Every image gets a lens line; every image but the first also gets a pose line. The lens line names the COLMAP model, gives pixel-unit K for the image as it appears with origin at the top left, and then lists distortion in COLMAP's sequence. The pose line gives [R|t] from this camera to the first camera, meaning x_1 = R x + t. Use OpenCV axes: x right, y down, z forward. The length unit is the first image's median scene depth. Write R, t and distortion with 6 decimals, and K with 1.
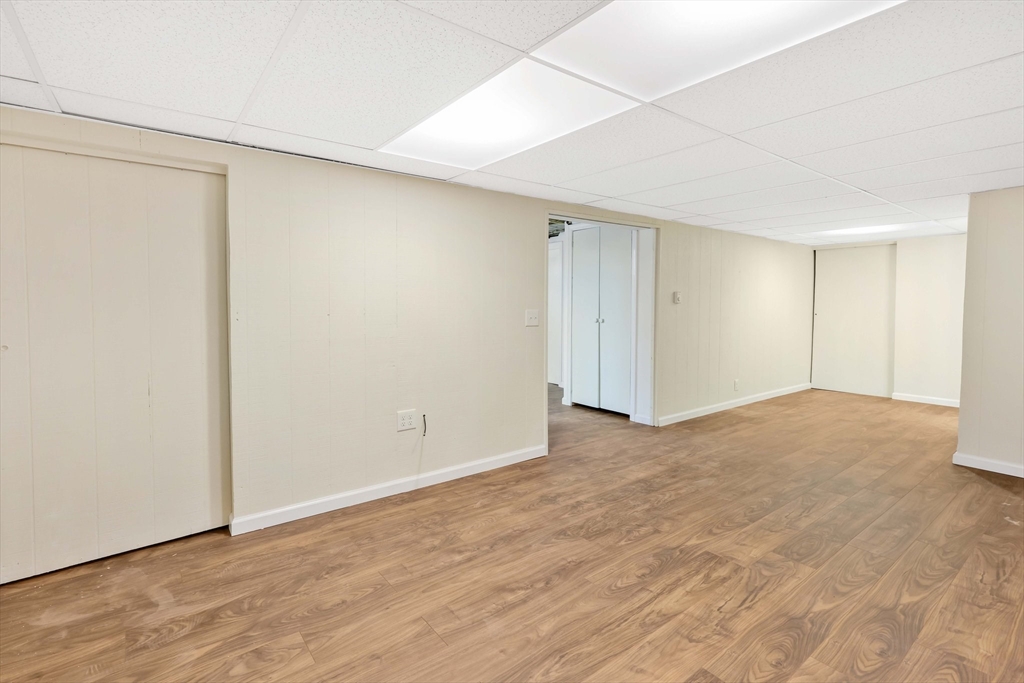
lens RADIAL K [[467.0, 0, 468.9], [0, 467.0, 307.0], [0, 0, 1]] dist [0.014294, -0.003660]
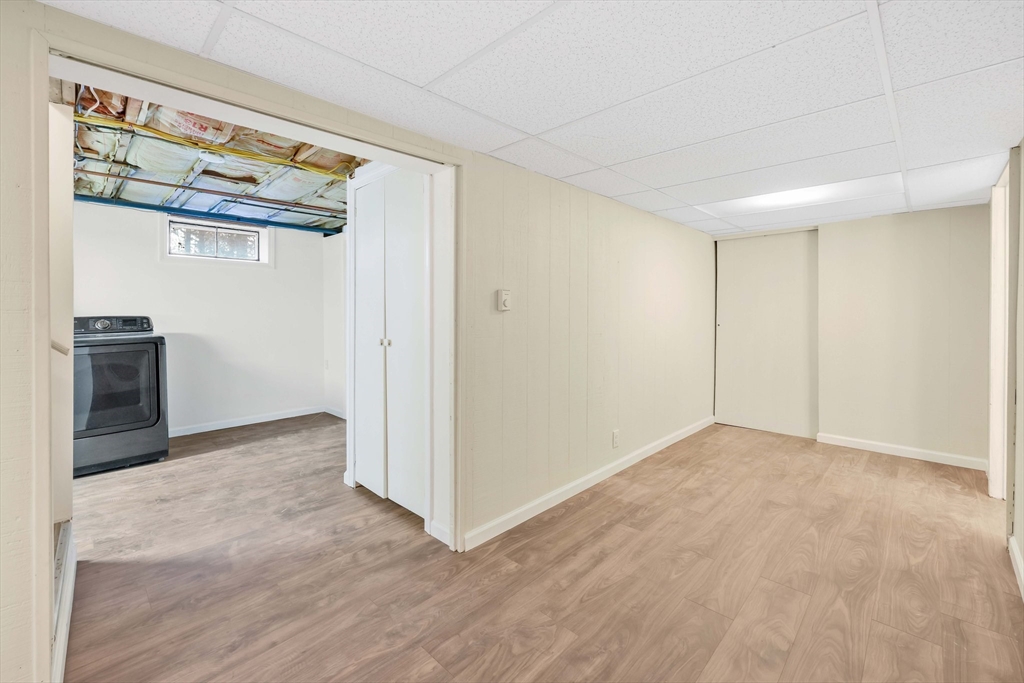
lens RADIAL K [[433.1, 0, 483.0], [0, 433.1, 308.1], [0, 0, 1]] dist [0.002902, 0.000729]
pose [[0.986280, -0.002546, 0.165061, 0.606264], [0.005520, 0.999831, -0.017561, -0.004932], [-0.164988, 0.018231, 0.986127, 0.914485]]
